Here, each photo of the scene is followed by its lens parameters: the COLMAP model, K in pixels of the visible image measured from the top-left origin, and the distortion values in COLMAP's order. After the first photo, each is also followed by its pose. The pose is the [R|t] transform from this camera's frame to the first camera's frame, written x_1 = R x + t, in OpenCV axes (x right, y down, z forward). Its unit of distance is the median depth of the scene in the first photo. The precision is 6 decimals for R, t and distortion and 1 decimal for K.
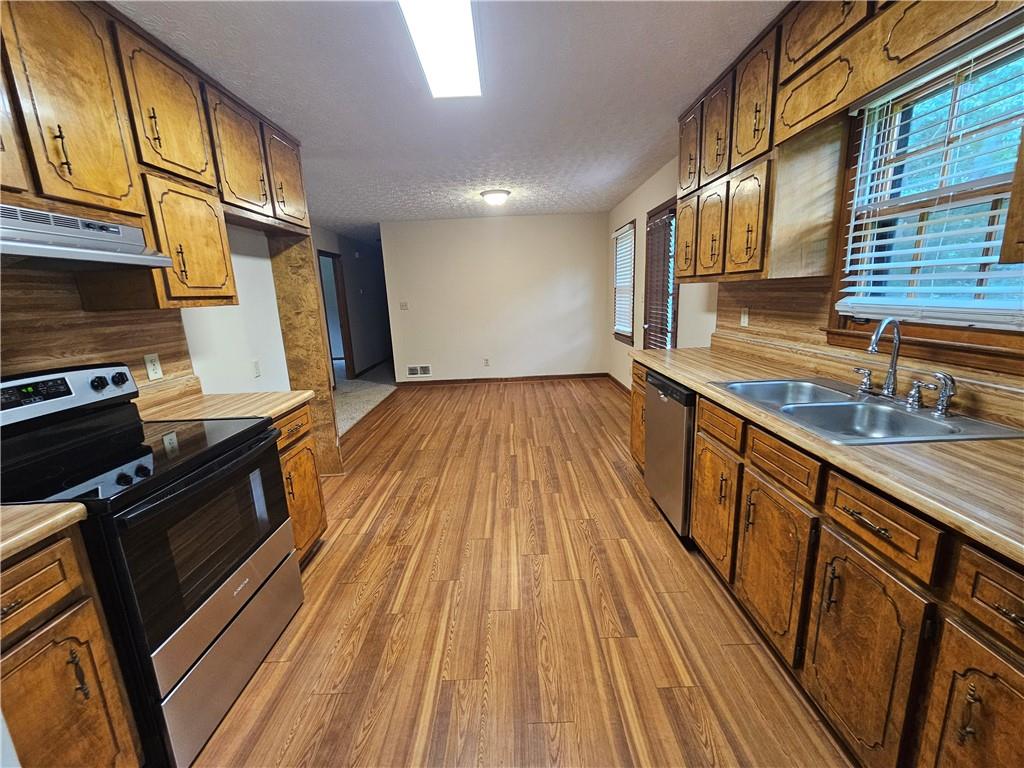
lens RADIAL K [[424.6, 0, 516.1], [0, 424.6, 385.5], [0, 0, 1]] dist [-0.000031, 0.000923]
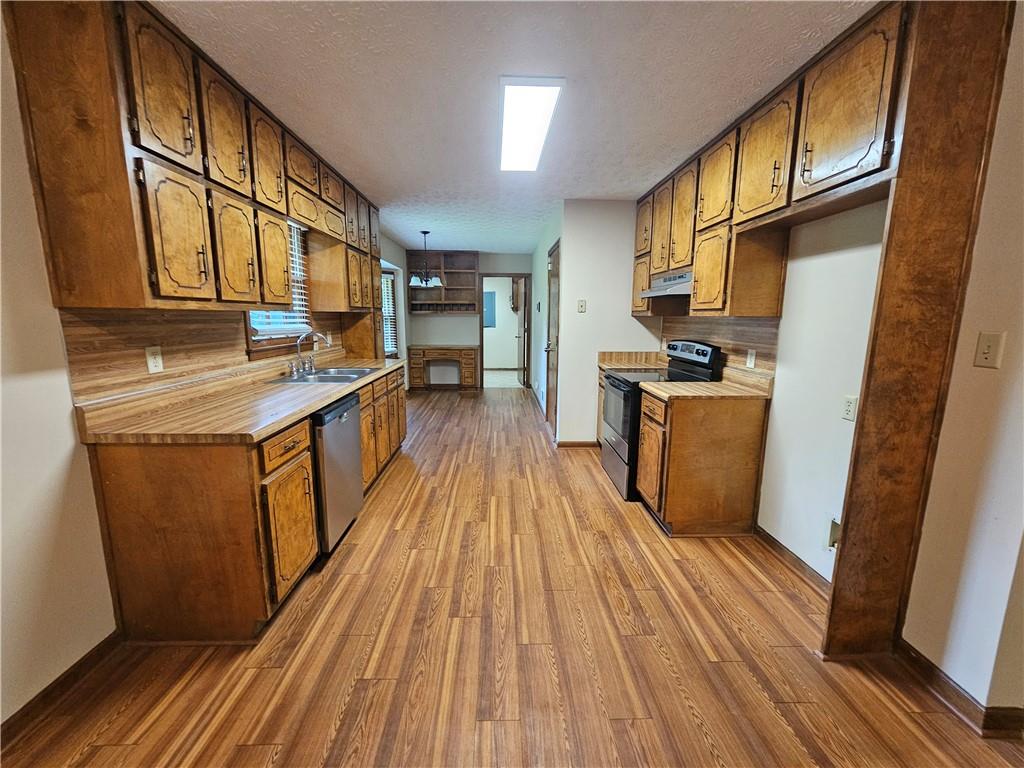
lens RADIAL K [[424.6, 0, 508.6], [0, 424.6, 385.2], [0, 0, 1]] dist [-0.000031, 0.000923]
pose [[-0.999302, 0.037206, -0.003345, -0.063786], [0.033322, 0.928274, 0.370402, -0.436537], [0.016886, 0.370032, -0.928866, 2.014167]]
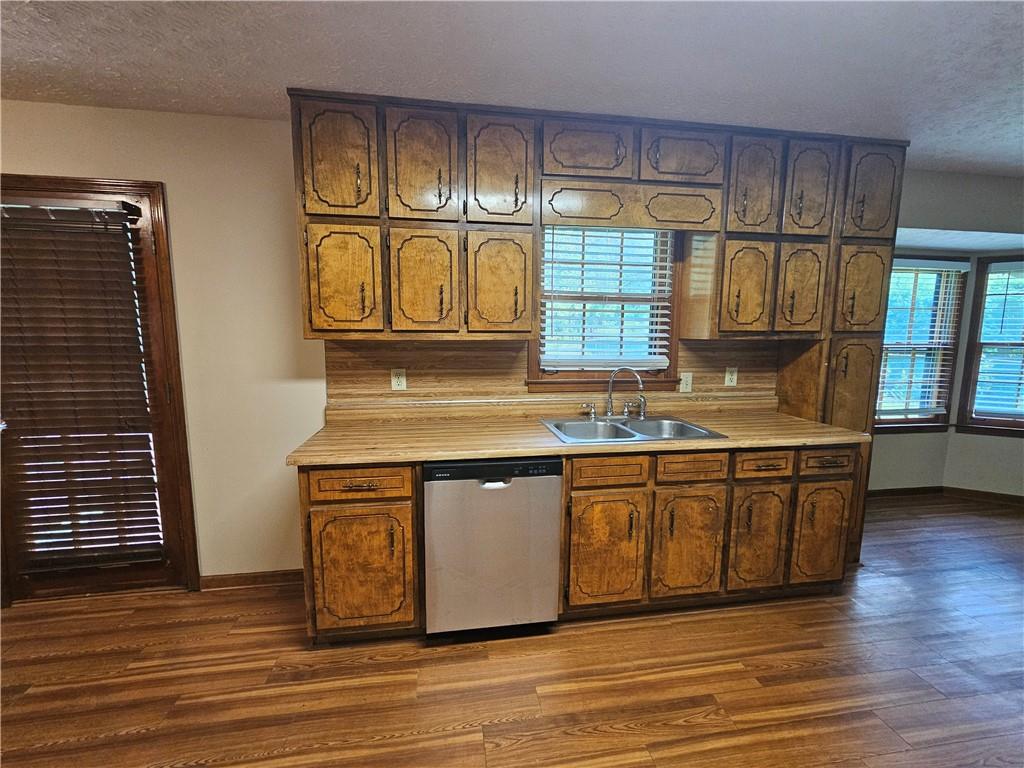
lens RADIAL K [[424.6, 0, 505.5], [0, 424.6, 386.4], [0, 0, 1]] dist [-0.000031, 0.000923]
pose [[-0.137346, -0.085448, 0.986831, -0.421124], [0.212754, 0.970475, 0.113643, -0.238461], [-0.967405, 0.225560, -0.115111, 1.062531]]
